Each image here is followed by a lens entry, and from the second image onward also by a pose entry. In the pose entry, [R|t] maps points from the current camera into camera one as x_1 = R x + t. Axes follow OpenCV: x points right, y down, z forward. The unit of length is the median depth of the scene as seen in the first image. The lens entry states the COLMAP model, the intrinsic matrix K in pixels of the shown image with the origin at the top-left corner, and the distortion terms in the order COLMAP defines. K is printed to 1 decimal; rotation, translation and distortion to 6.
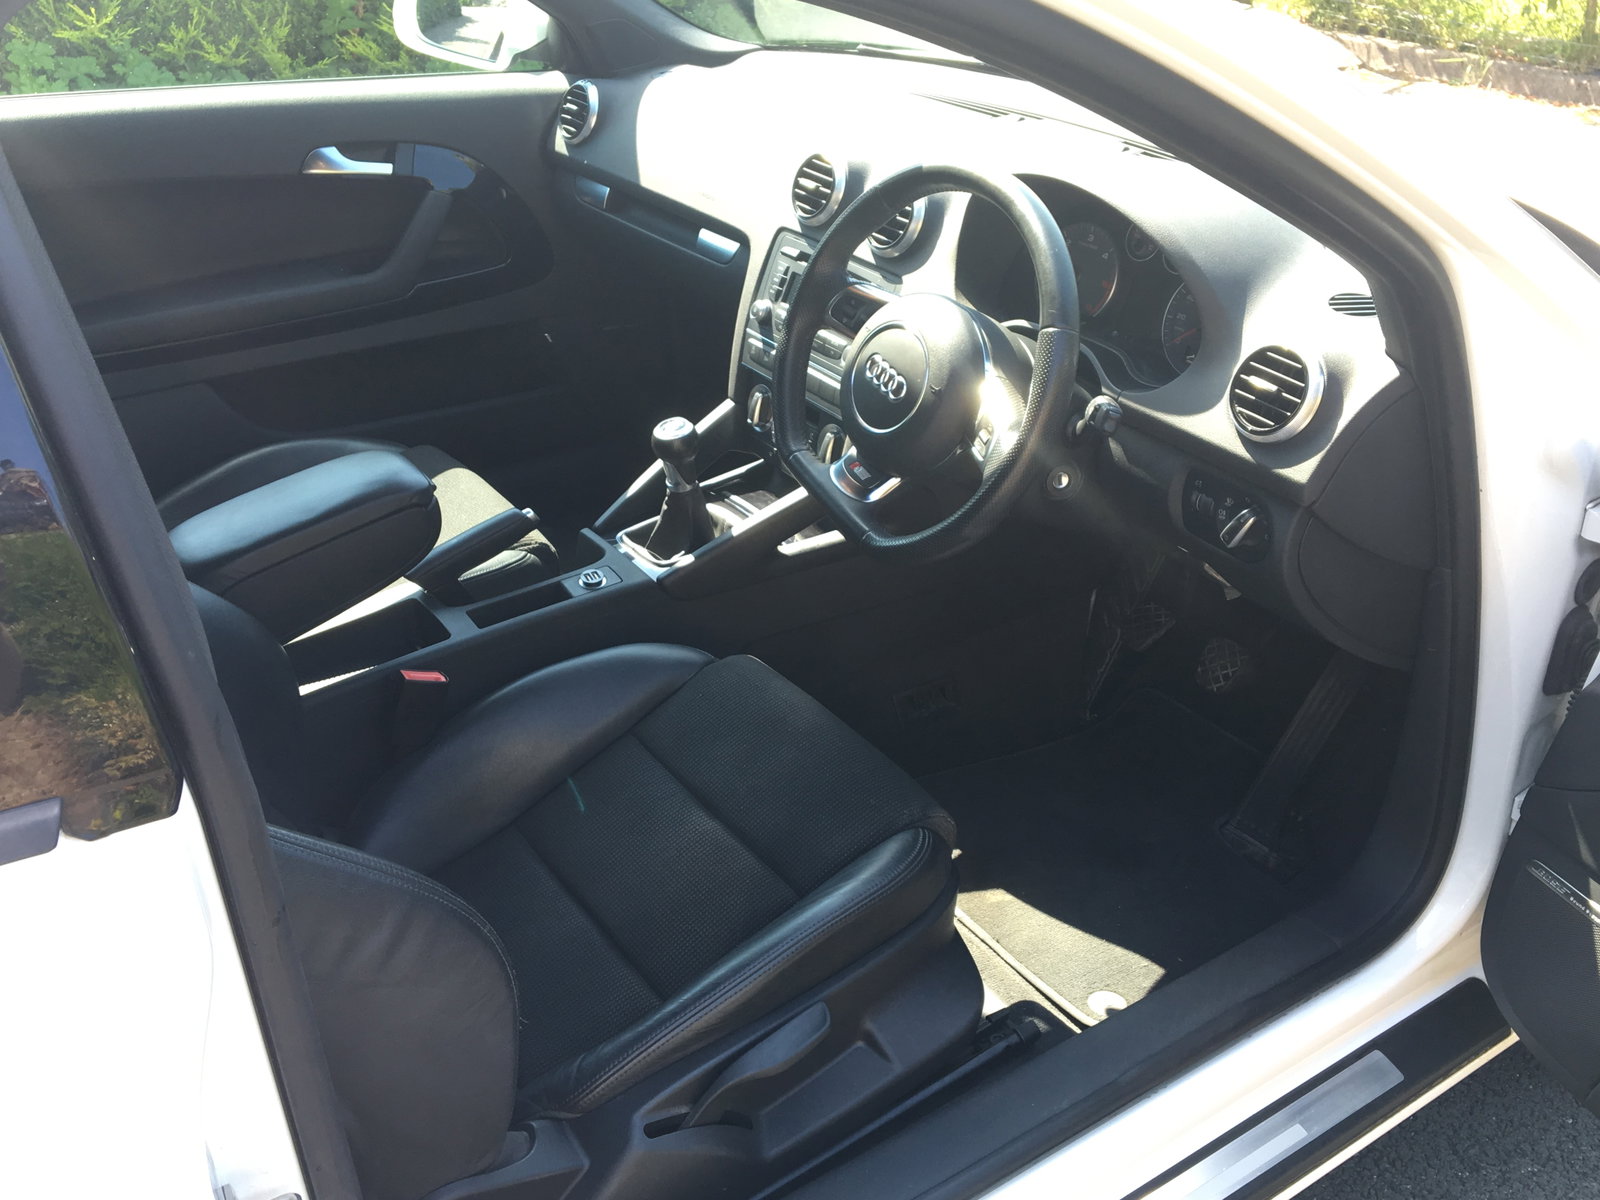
lens RADIAL K [[1586.1, 0, 795.0], [0, 1586.1, 643.3], [0, 0, 1]] dist [0.031484, 0.000000]
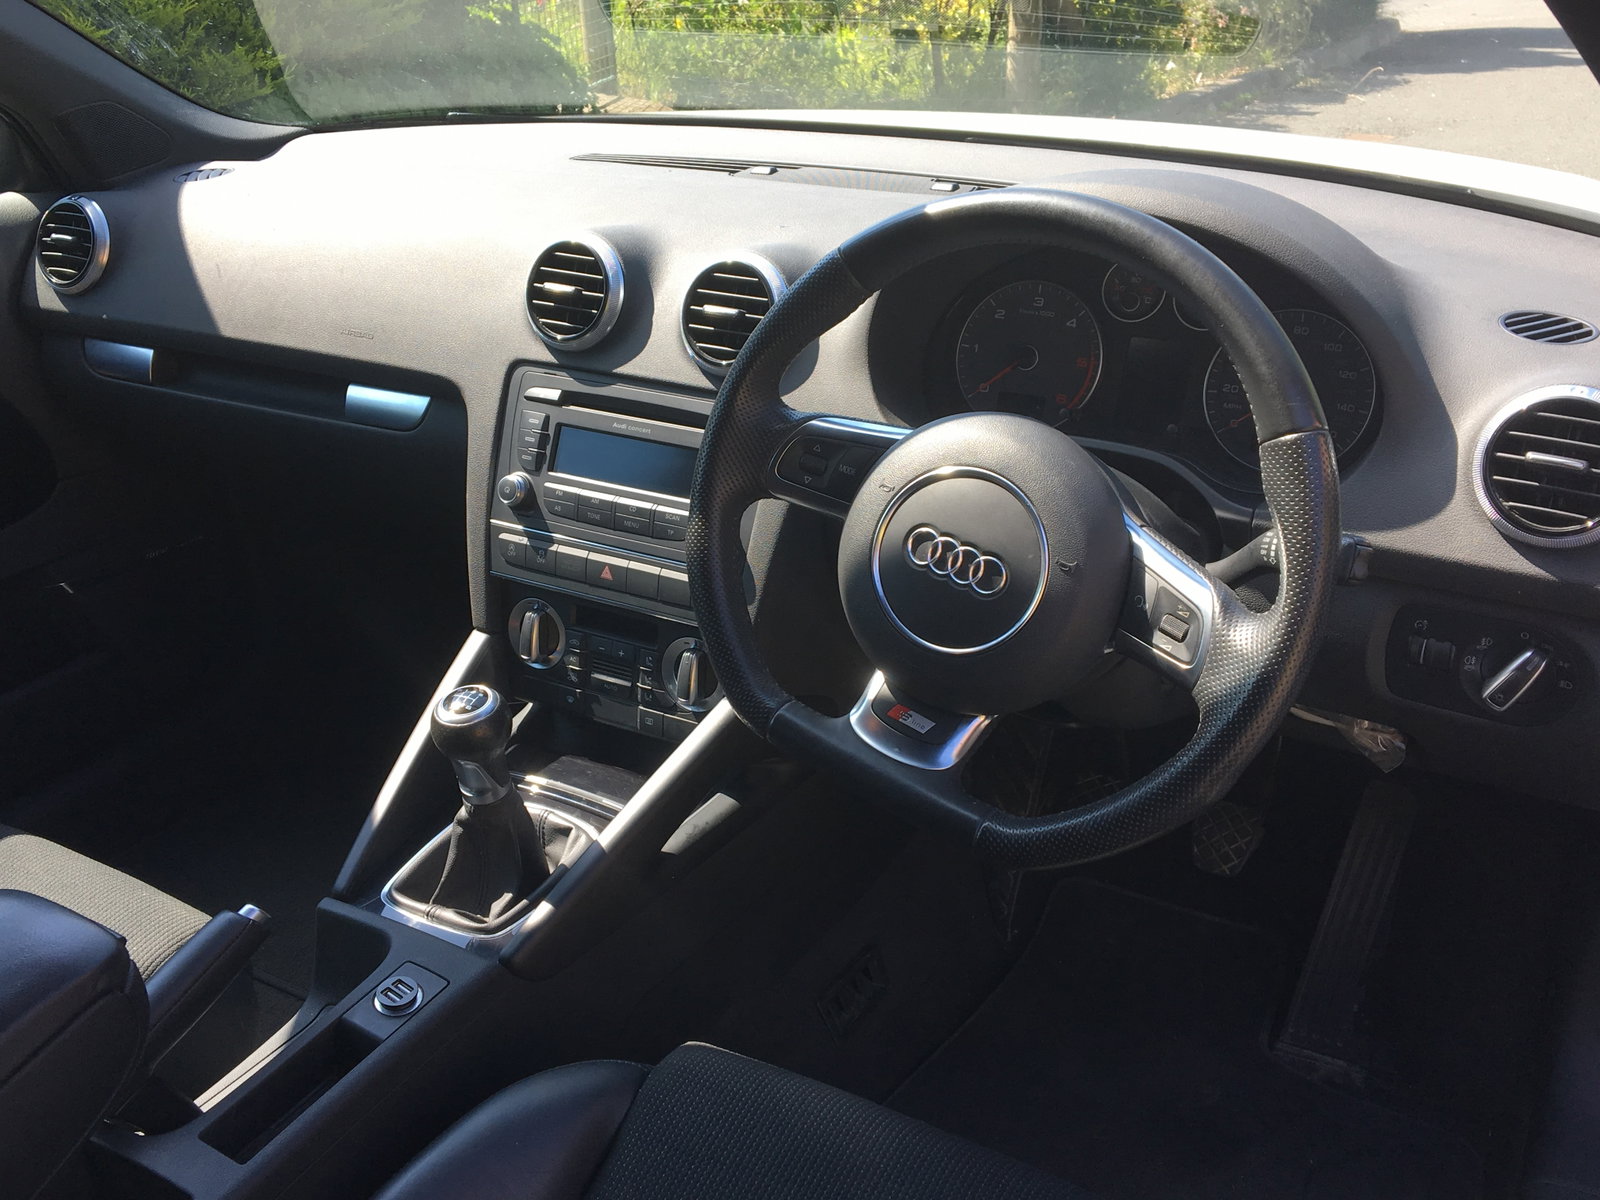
lens RADIAL K [[1586.1, 0, 799.7], [0, 1586.1, 592.2], [0, 0, 1]] dist [0.031484, 0.000000]
pose [[0.902105, -0.205814, 0.379271, -0.172410], [0.241746, 0.969096, -0.049112, -0.110070], [-0.357442, 0.135991, 0.923981, 0.370673]]
